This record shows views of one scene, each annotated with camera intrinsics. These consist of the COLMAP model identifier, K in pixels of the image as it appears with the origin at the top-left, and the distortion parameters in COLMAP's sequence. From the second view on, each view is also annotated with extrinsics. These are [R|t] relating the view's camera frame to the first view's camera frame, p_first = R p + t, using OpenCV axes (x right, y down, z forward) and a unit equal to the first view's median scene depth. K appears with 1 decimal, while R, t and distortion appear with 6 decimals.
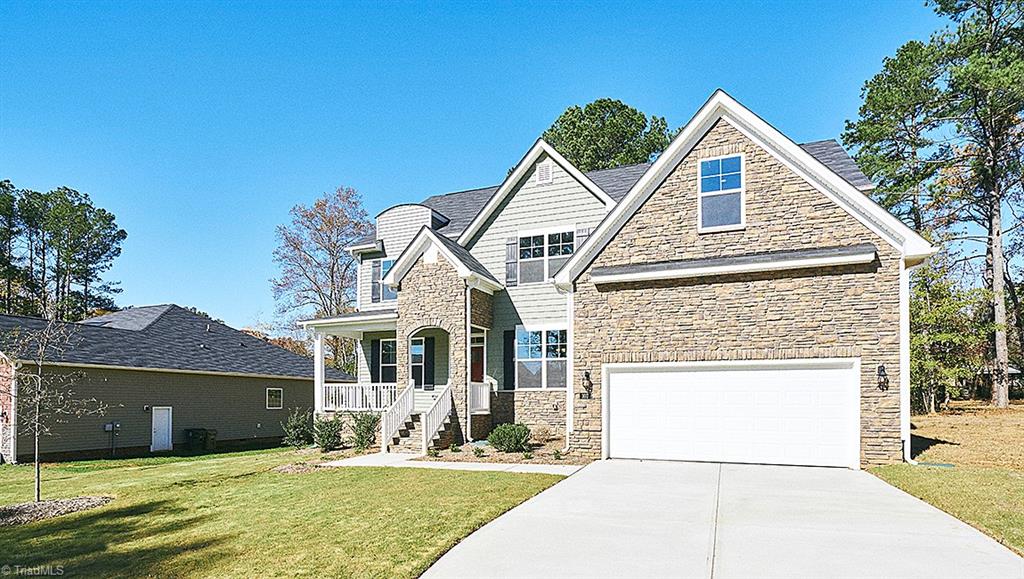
lens RADIAL K [[543.6, 0, 512.0], [0, 543.6, 289.5], [0, 0, 1]] dist [-0.034626, 0.000364]
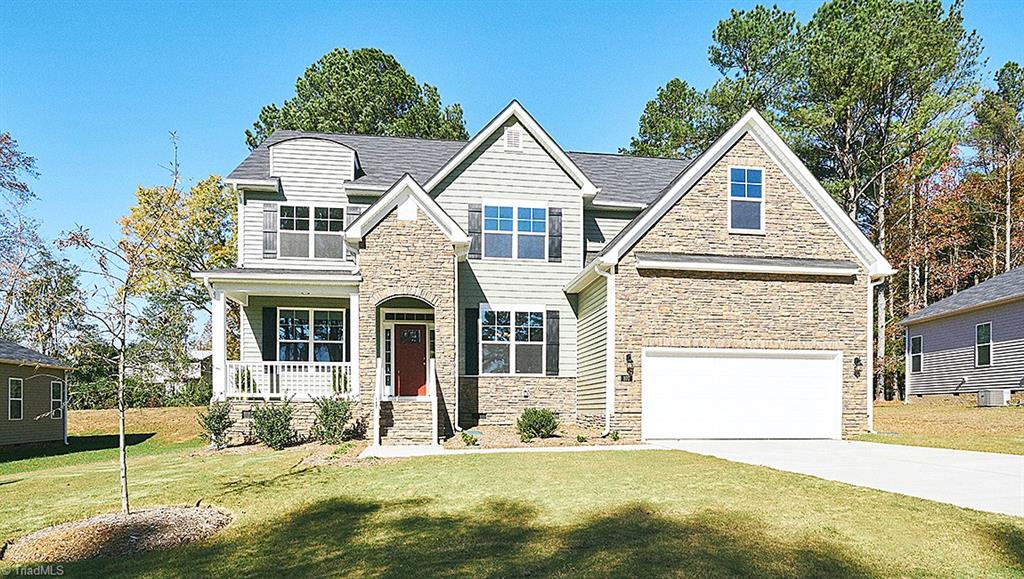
lens RADIAL K [[632.0, 0, 512.0], [0, 632.0, 289.5], [0, 0, 1]] dist [-0.025965, -0.001262]
pose [[0.858721, 0.093201, 0.503897, -0.642144], [-0.102612, 0.994680, -0.009109, 0.065114], [-0.502065, -0.043884, 0.863716, 0.108104]]
